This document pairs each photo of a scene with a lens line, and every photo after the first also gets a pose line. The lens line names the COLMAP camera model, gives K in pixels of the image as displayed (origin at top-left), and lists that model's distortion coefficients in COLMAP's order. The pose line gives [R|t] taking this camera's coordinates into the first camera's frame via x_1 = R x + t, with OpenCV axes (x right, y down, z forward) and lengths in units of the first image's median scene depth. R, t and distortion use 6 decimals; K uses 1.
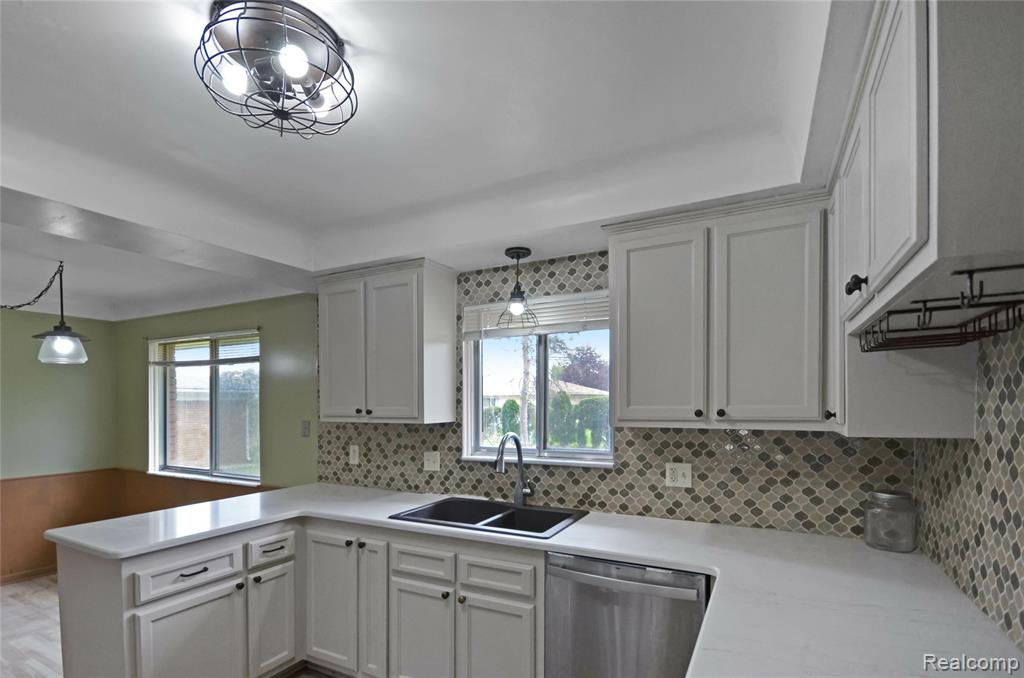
lens RADIAL K [[494.0, 0, 517.5], [0, 494.0, 404.0], [0, 0, 1]] dist [0.001769, 0.000225]
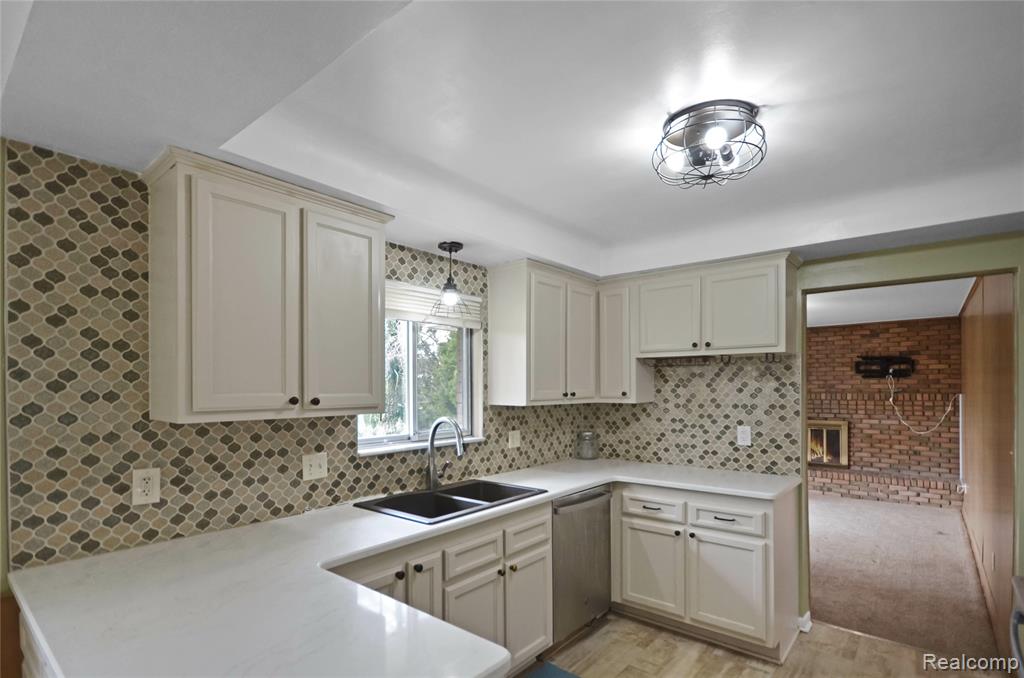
lens RADIAL K [[494.1, 0, 506.2], [0, 494.1, 392.7], [0, 0, 1]] dist [0.007394, -0.000447]
pose [[0.223628, -0.003541, 0.974668, -0.910609], [0.010015, 0.999949, 0.001335, 0.005673], [-0.974623, 0.009463, 0.223652, 0.592479]]
